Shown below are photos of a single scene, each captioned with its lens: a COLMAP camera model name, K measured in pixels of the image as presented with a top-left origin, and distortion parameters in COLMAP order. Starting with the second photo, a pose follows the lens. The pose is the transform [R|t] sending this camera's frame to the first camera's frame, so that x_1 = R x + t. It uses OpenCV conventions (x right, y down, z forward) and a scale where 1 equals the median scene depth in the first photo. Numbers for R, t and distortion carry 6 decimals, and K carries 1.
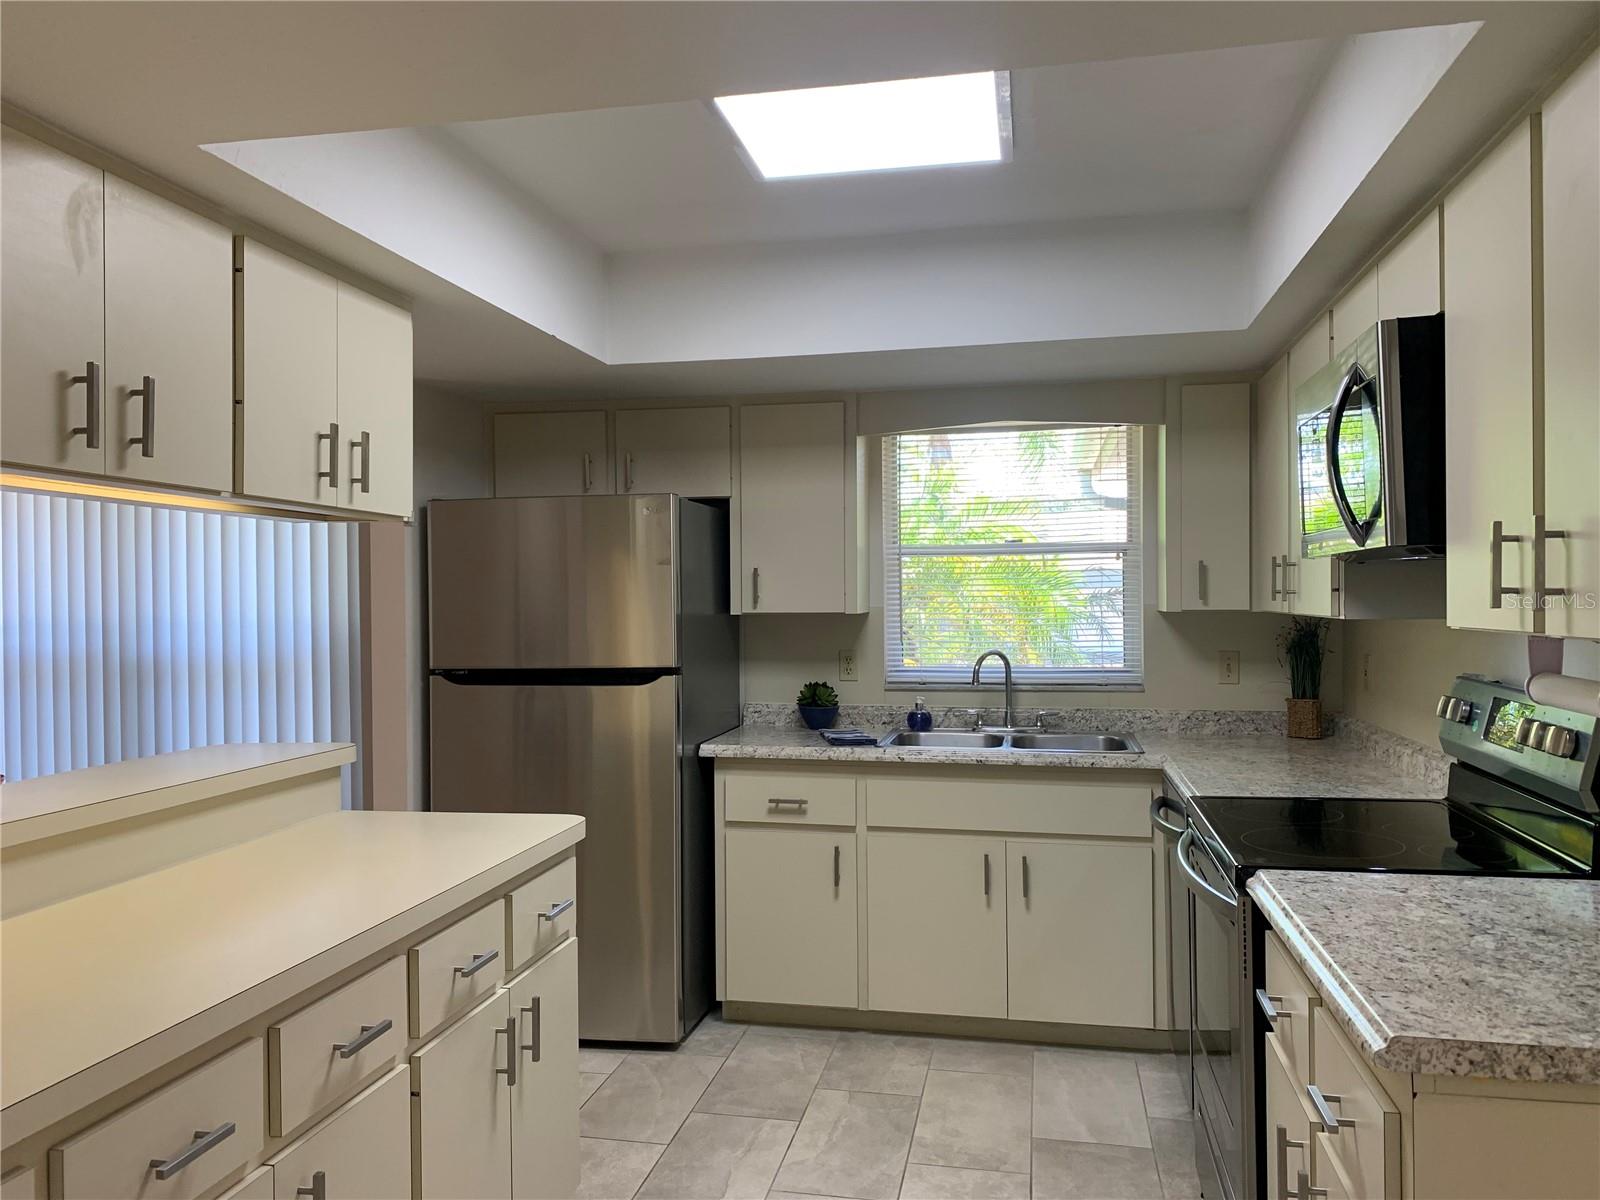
lens RADIAL K [[1219.3, 0, 792.8], [0, 1219.3, 602.5], [0, 0, 1]] dist [0.058683, -0.097385]
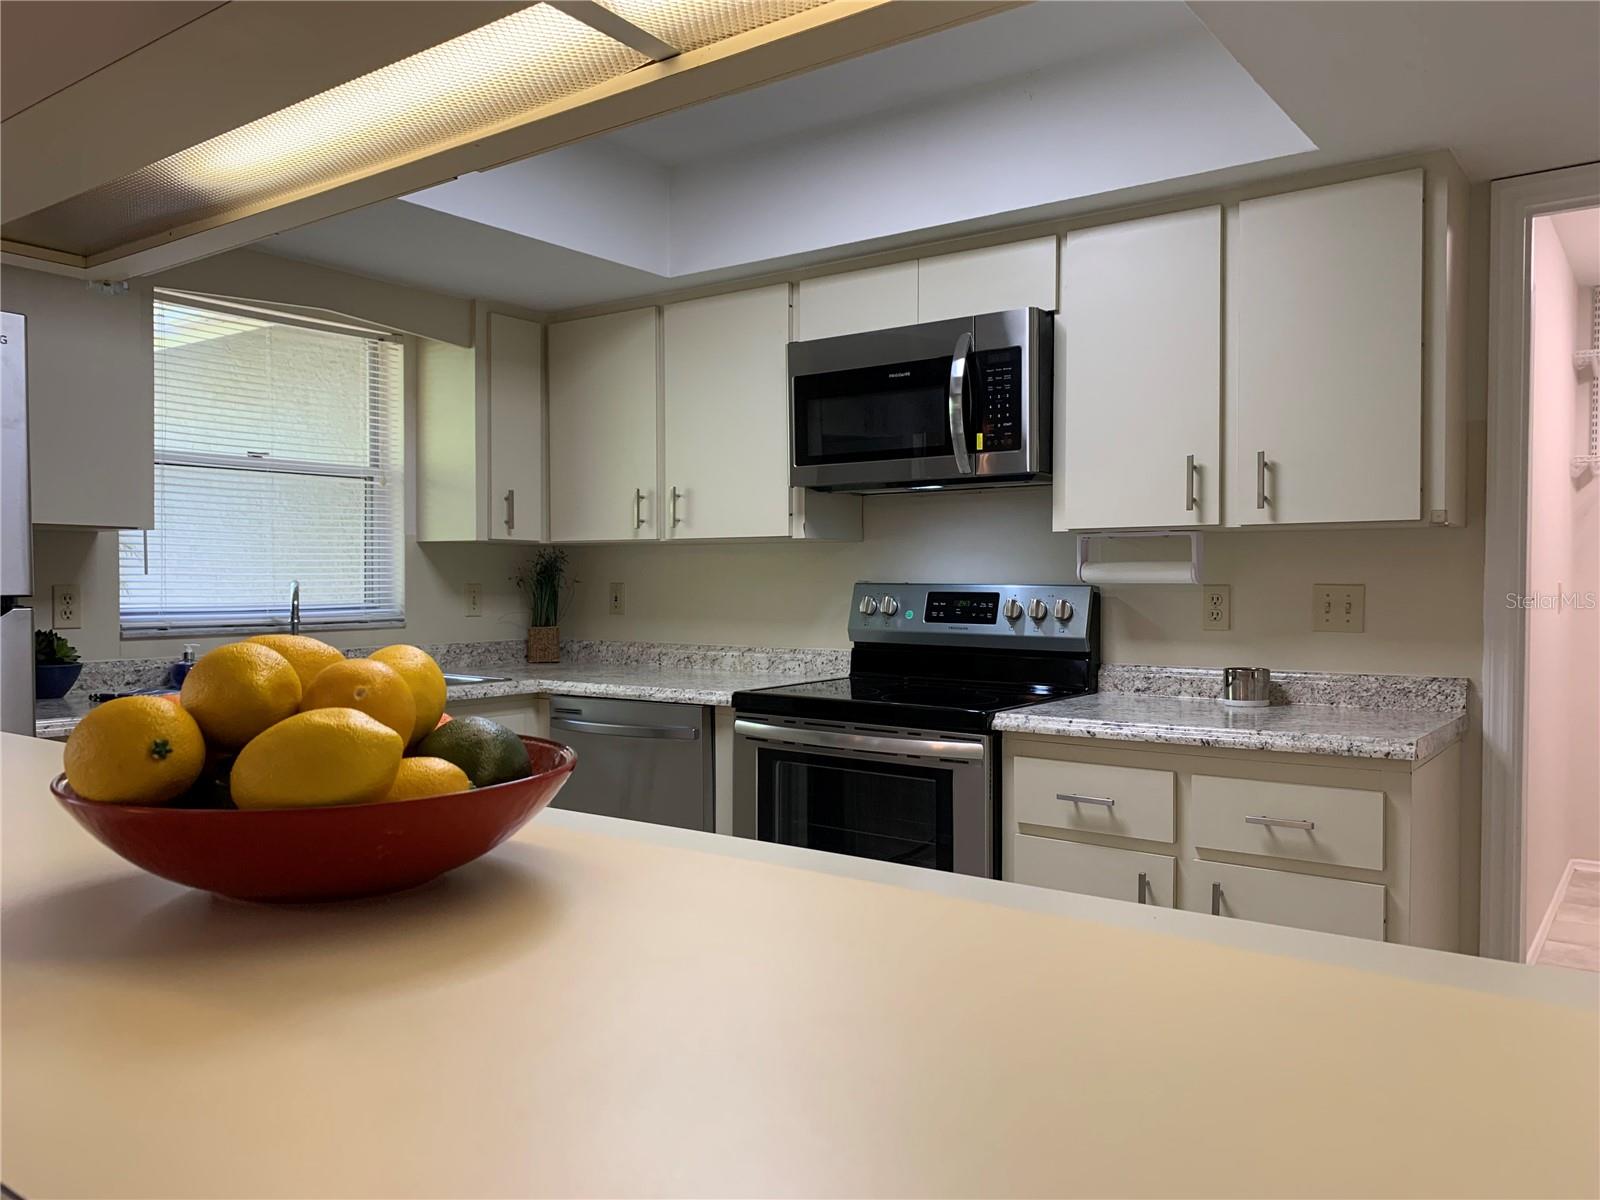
lens RADIAL K [[1219.3, 0, 792.8], [0, 1219.3, 602.5], [0, 0, 1]] dist [0.058683, -0.097385]
pose [[0.421430, -0.009158, 0.906815, -0.487130], [-0.000498, 0.999947, 0.010330, 0.047974], [-0.906861, -0.004805, 0.421403, 0.361947]]
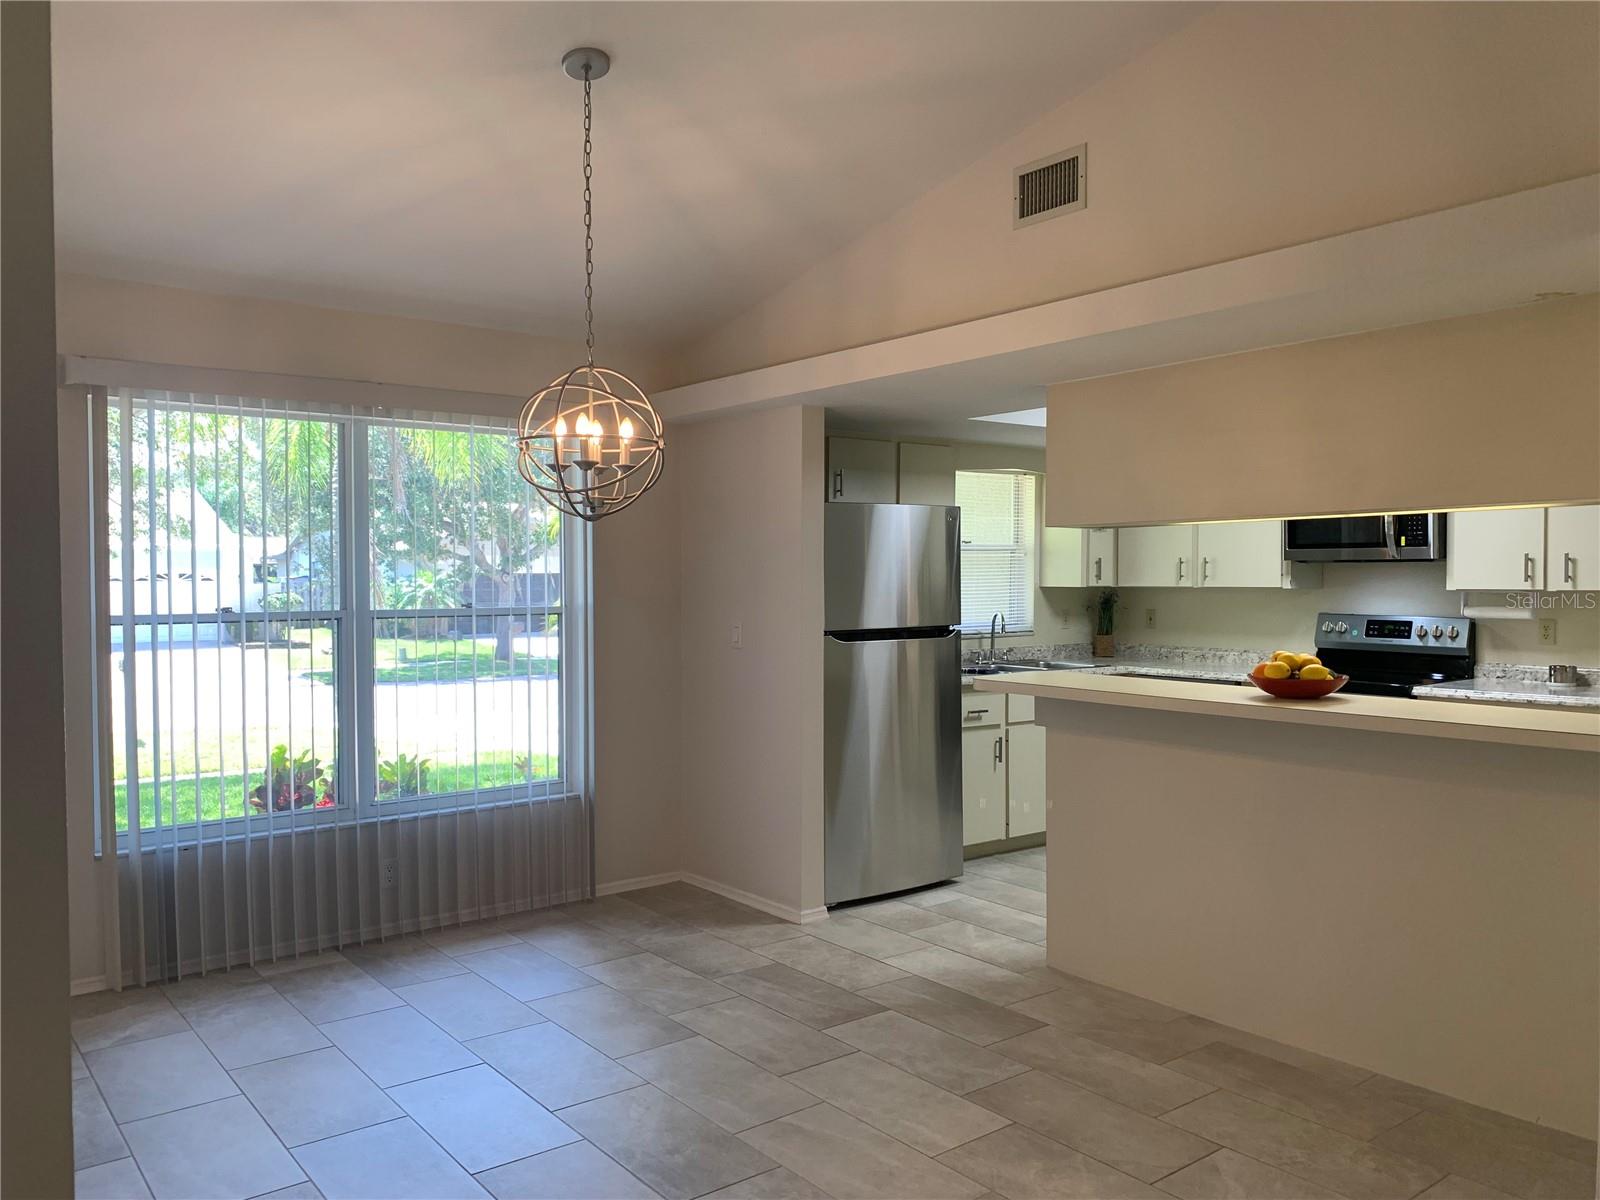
lens RADIAL K [[1219.3, 0, 792.8], [0, 1219.3, 602.5], [0, 0, 1]] dist [0.058683, -0.097385]
pose [[0.651770, -0.010942, 0.758338, -1.301765], [0.000104, 0.999897, 0.014338, 0.004806], [-0.758417, -0.009267, 0.651704, 0.181923]]
